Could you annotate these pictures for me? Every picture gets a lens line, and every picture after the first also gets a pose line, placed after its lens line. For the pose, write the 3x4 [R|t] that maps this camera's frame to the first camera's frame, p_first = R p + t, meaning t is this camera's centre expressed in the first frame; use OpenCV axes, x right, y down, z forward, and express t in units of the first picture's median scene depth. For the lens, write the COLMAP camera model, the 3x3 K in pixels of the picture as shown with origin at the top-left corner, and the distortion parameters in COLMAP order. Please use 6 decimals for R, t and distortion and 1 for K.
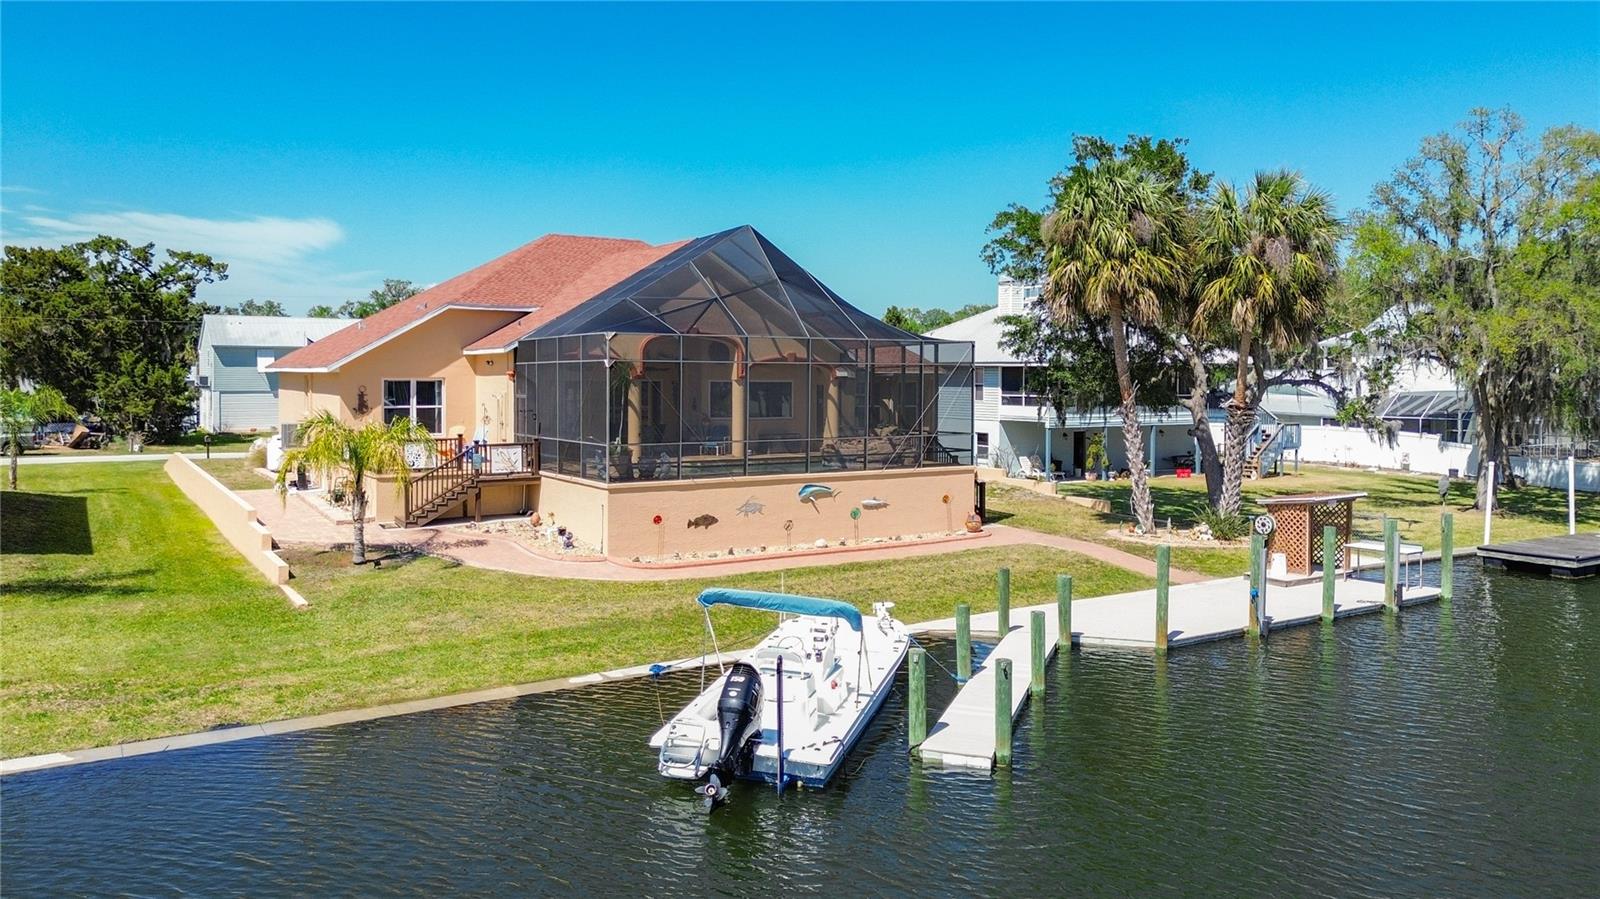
lens RADIAL K [[1153.3, 0, 791.6], [0, 1153.3, 374.1], [0, 0, 1]] dist [0.080283, -0.054980]
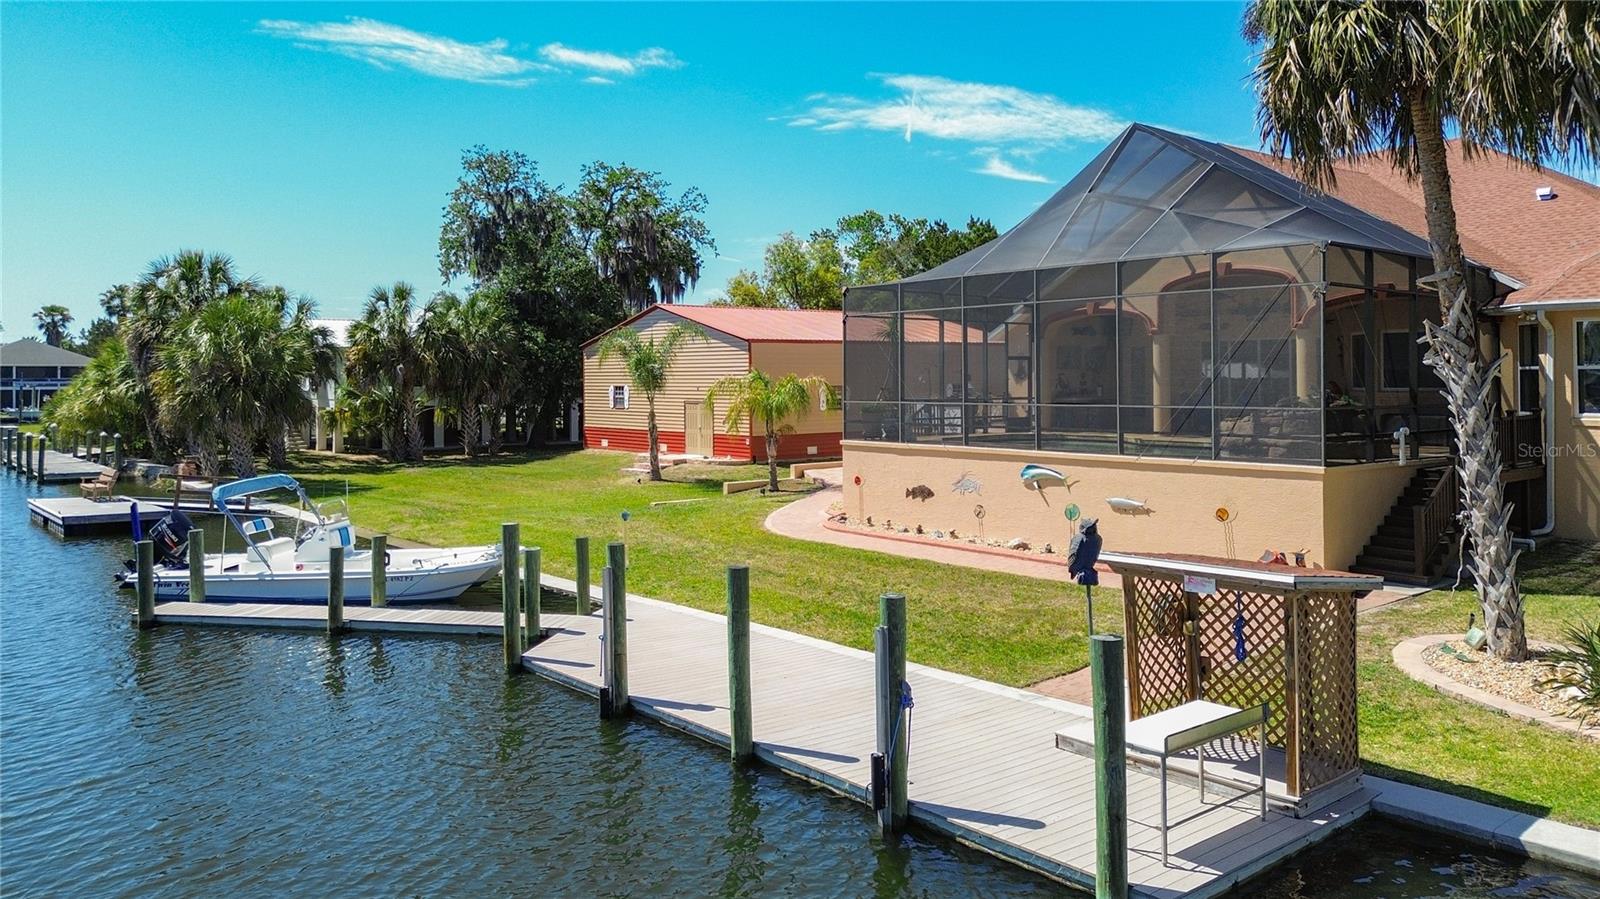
lens RADIAL K [[1170.8, 0, 801.5], [0, 1170.8, 378.5], [0, 0, 1]] dist [0.079724, -0.095870]
pose [[0.133282, -0.005015, -0.991066, 0.618661], [0.007615, 0.999963, -0.004036, 0.034584], [0.991049, -0.007009, 0.133315, 0.620996]]
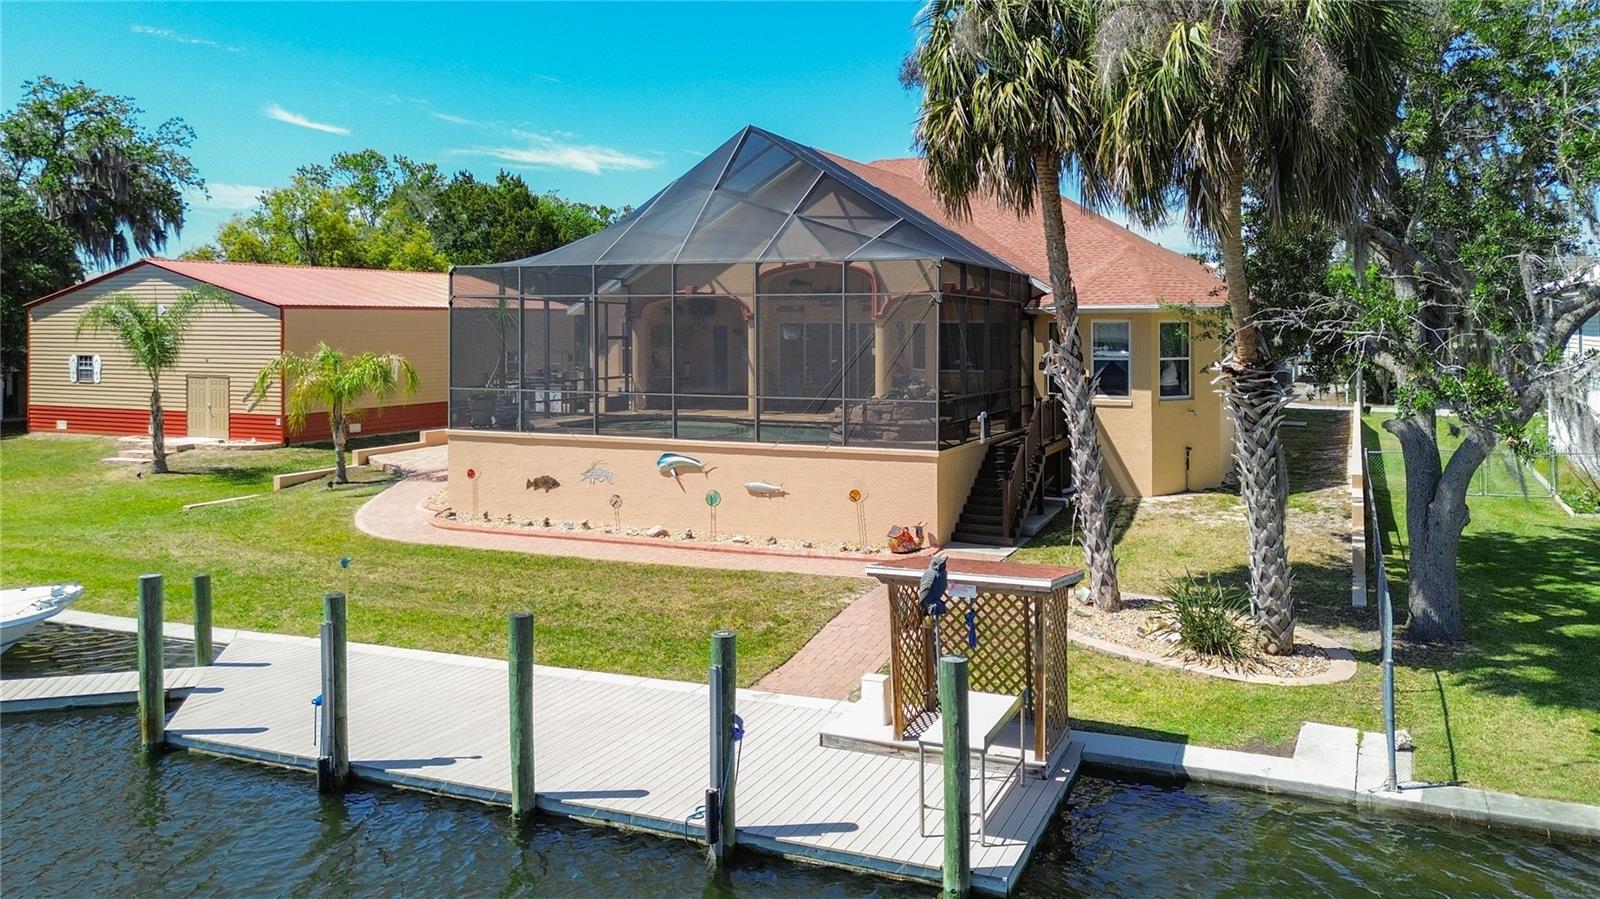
lens RADIAL K [[1167.9, 0, 875.3], [0, 1167.9, 336.3], [0, 0, 1]] dist [0.068597, -0.065575]
pose [[0.585596, 0.006067, -0.810581, 0.600913], [0.001012, 0.999966, 0.008216, 0.009782], [0.810603, -0.005631, 0.585569, 0.541450]]
